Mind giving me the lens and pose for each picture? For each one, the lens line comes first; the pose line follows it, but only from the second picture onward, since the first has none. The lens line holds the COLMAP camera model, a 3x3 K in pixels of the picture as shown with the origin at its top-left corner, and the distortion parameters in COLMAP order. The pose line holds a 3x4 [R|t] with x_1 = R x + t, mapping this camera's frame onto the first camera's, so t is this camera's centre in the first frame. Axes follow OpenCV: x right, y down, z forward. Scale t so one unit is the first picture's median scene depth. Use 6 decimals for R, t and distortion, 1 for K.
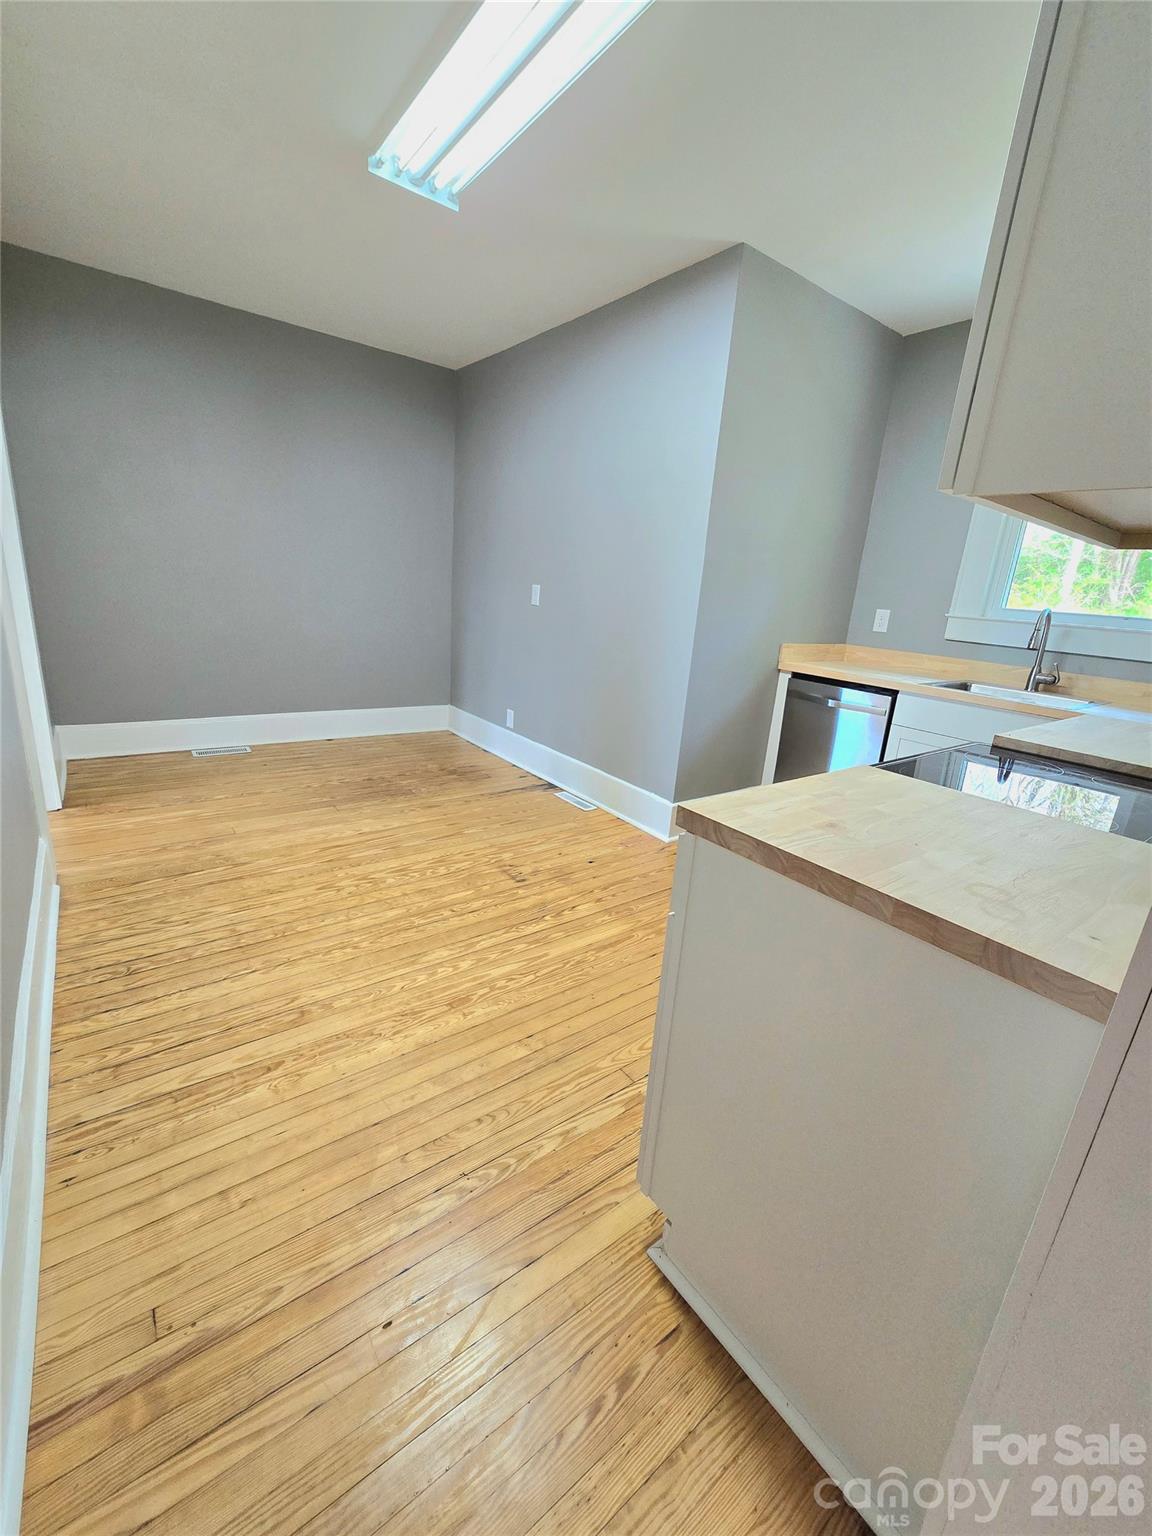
lens RADIAL K [[629.8, 0, 587.6], [0, 629.8, 768.8], [0, 0, 1]] dist [-0.000437, 0.000343]
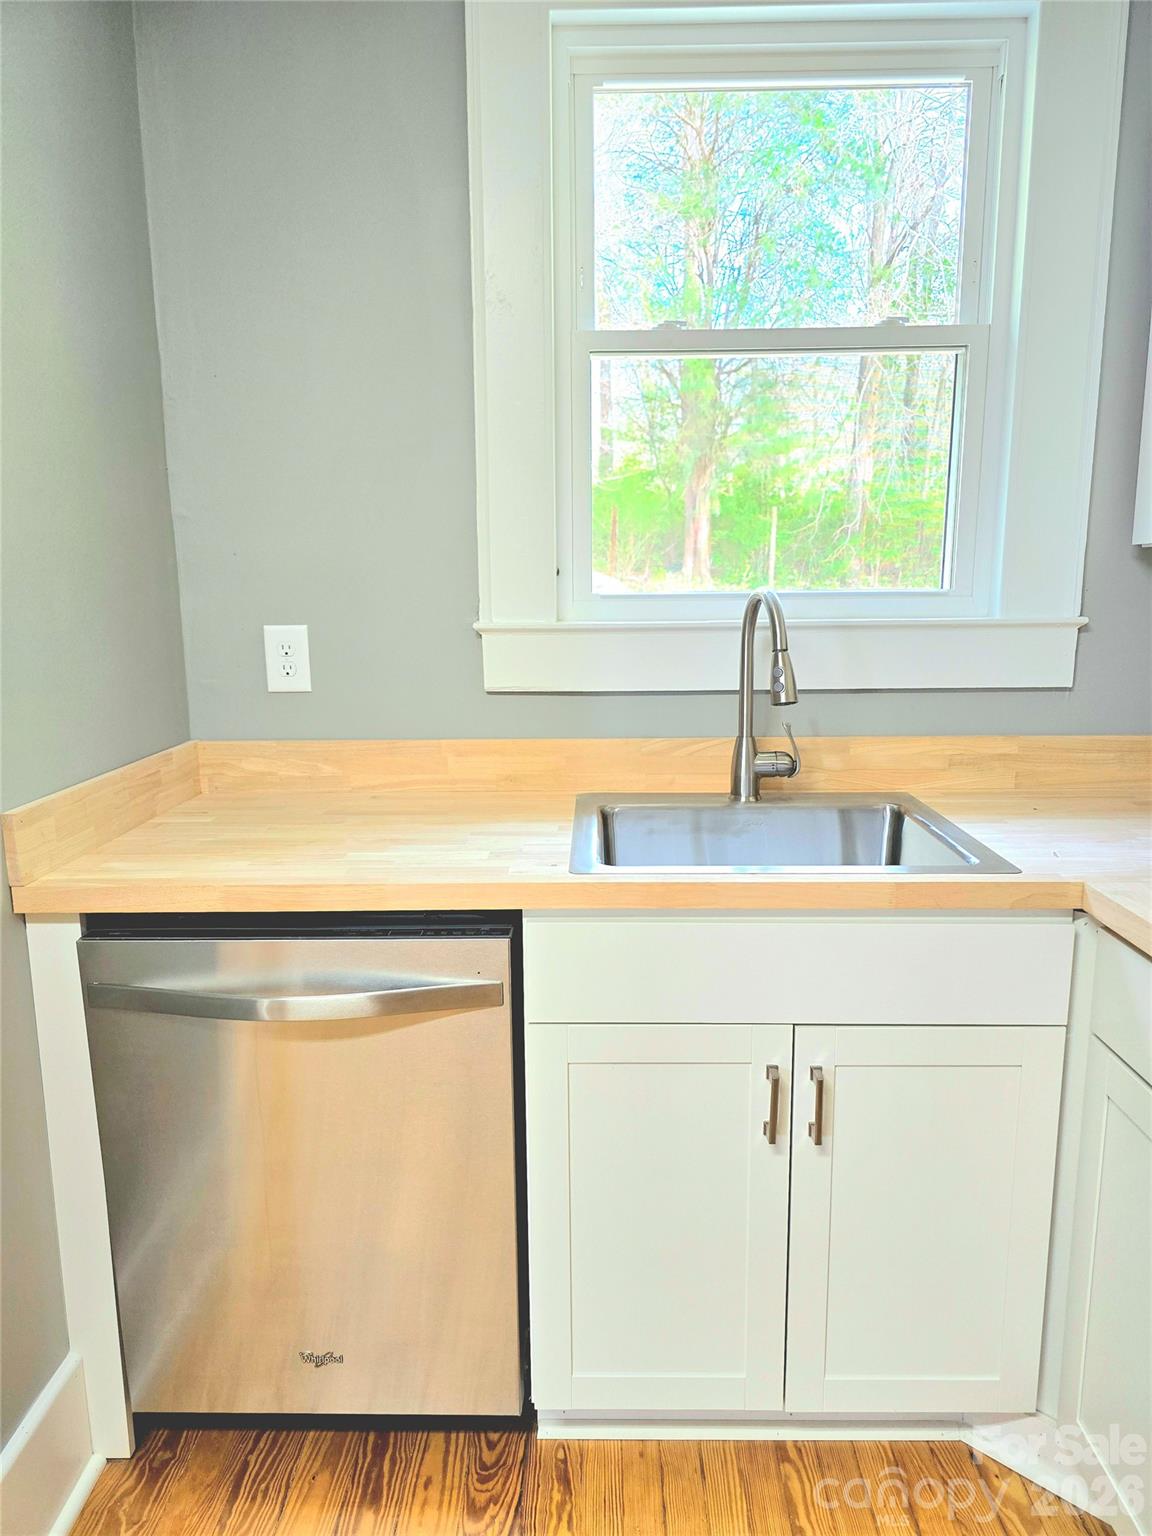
lens RADIAL K [[1004.7, 0, 576.0], [0, 1004.7, 768.0], [0, 0, 1]] dist [0.006193, 0.000914]
pose [[0.614146, -0.220269, 0.757830, 0.153875], [0.272355, 0.960421, 0.058438, -0.177051], [-0.740708, 0.170509, 0.649830, 0.579625]]
